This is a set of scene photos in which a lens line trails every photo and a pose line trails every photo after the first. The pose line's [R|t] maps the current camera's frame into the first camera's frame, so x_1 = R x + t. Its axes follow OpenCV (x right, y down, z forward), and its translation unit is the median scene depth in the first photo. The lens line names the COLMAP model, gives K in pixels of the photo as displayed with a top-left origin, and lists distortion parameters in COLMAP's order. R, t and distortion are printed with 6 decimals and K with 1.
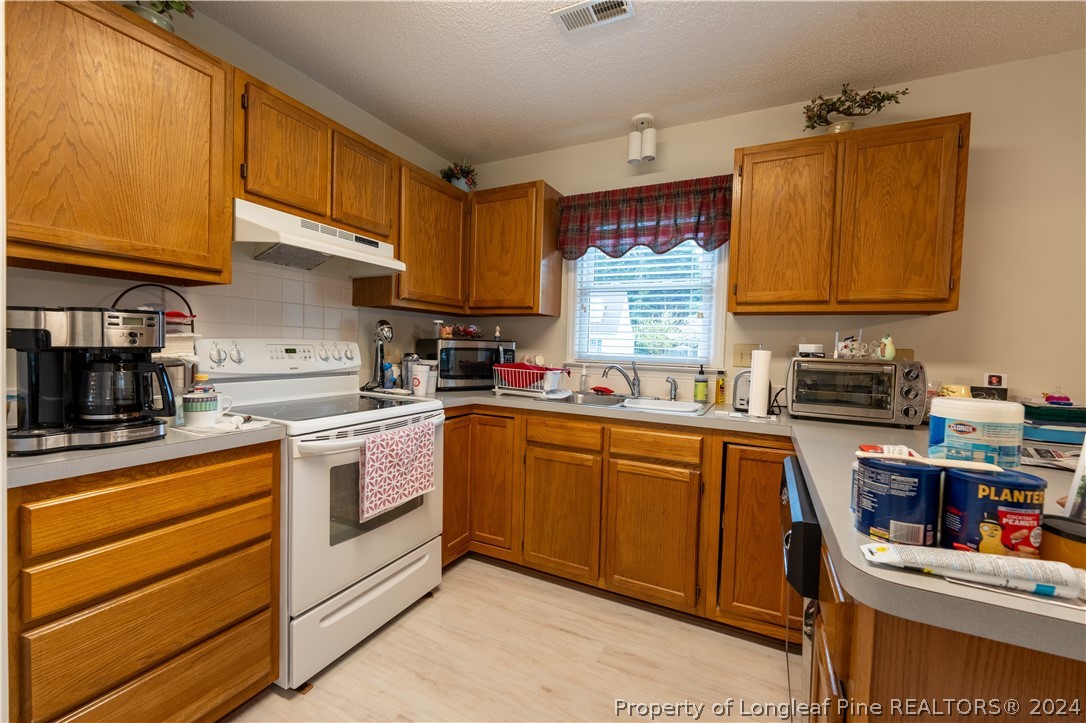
lens RADIAL K [[439.2, 0, 543.0], [0, 439.2, 361.5], [0, 0, 1]] dist [-0.002104, -0.000789]
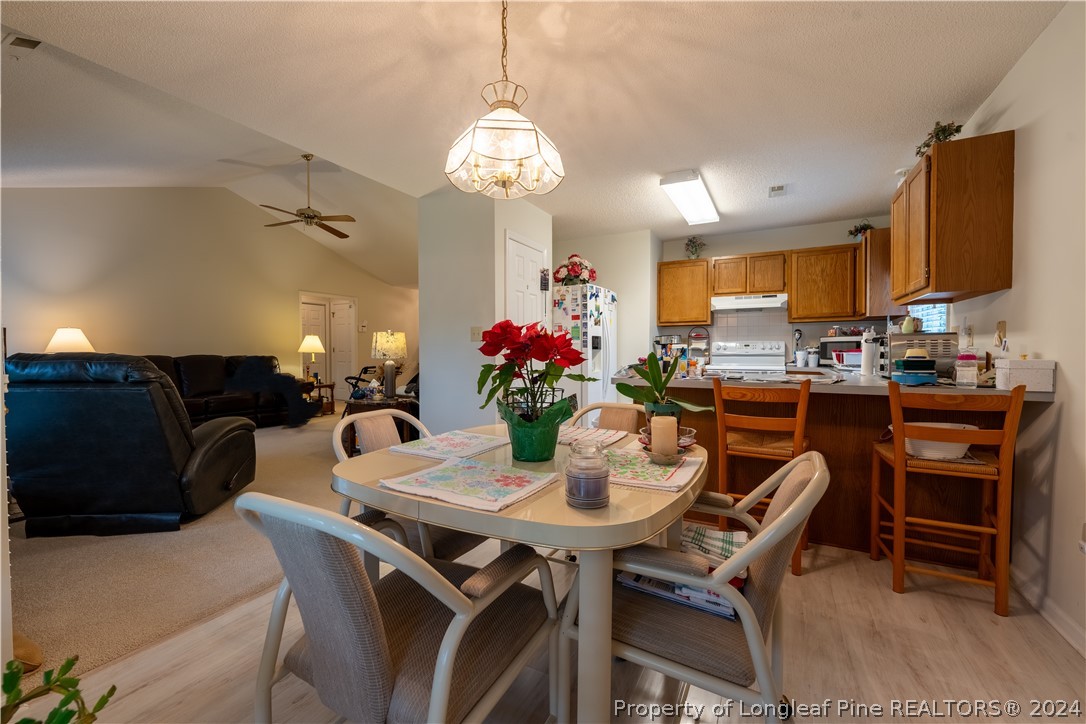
lens RADIAL K [[439.2, 0, 543.0], [0, 439.2, 362.0], [0, 0, 1]] dist [-0.002104, -0.000789]
pose [[-0.026484, -0.002991, -0.999645, 2.030704], [-0.034031, 0.999419, -0.002089, 0.118921], [0.999070, 0.033964, -0.026571, -0.104144]]
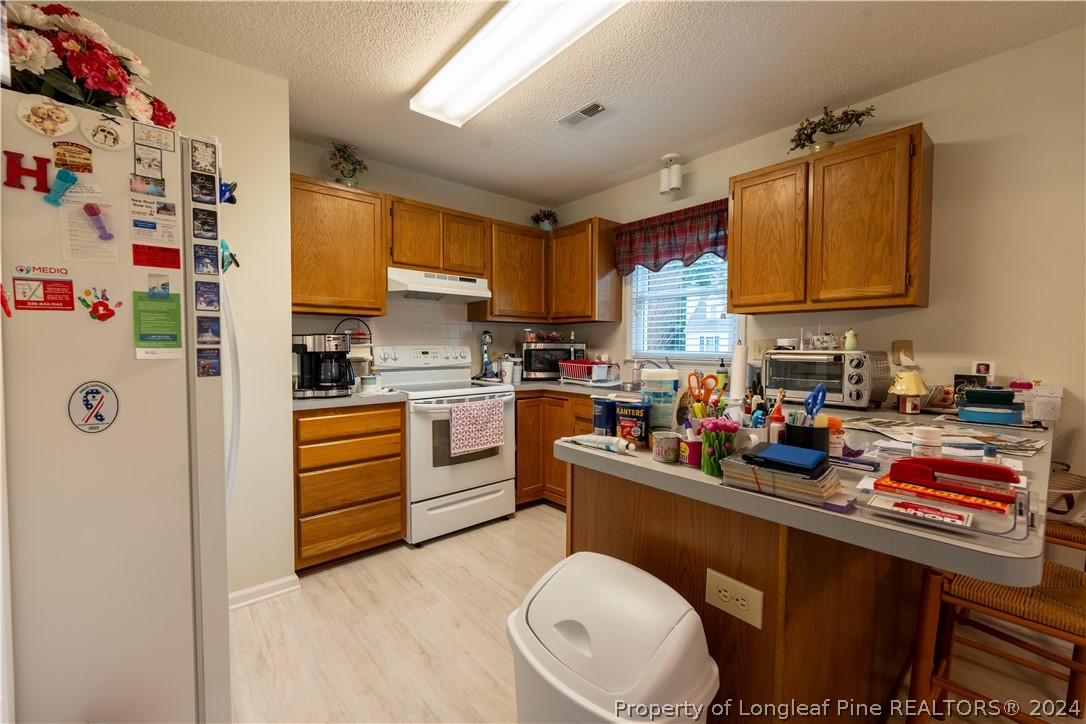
lens RADIAL K [[443.4, 0, 543.0], [0, 443.4, 362.0], [0, 0, 1]] dist [-0.001749, -0.000504]
pose [[0.922117, -0.010876, -0.386758, 0.456916], [0.009406, 0.999940, -0.005693, 0.022763], [0.386797, 0.001612, 0.922163, -0.331485]]
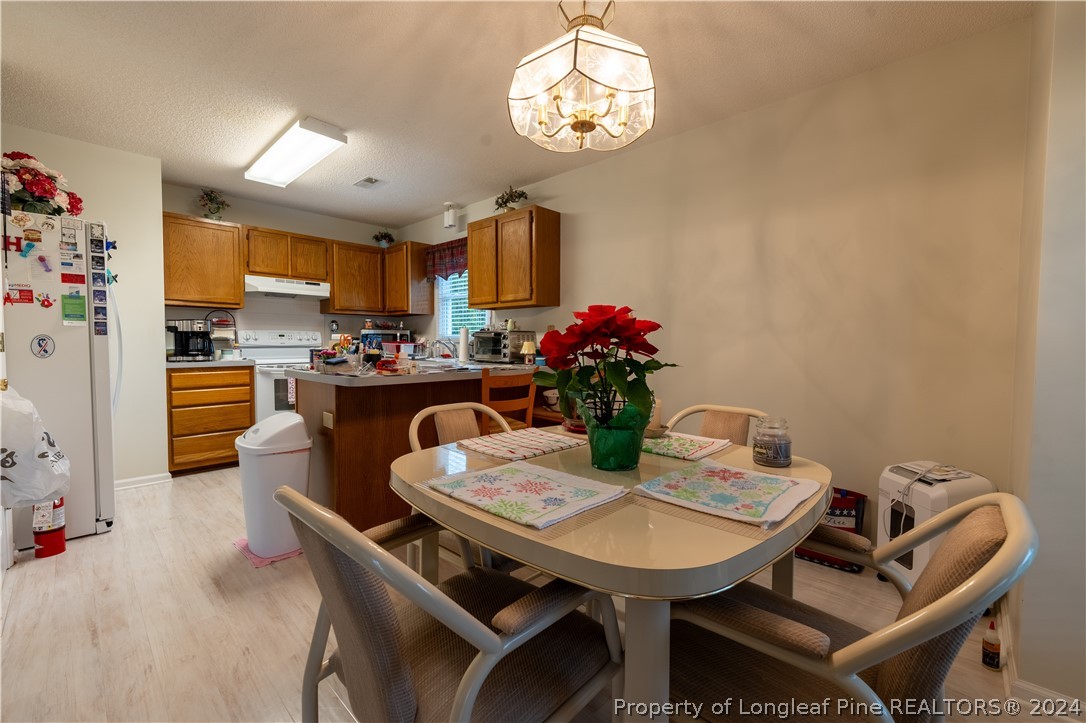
lens RADIAL K [[443.4, 0, 543.0], [0, 443.4, 361.5], [0, 0, 1]] dist [-0.001749, -0.000504]
pose [[0.959347, -0.011529, -0.281993, 1.365681], [0.012504, 0.999920, 0.001658, 0.123103], [0.281951, -0.005116, 0.959415, -0.805085]]
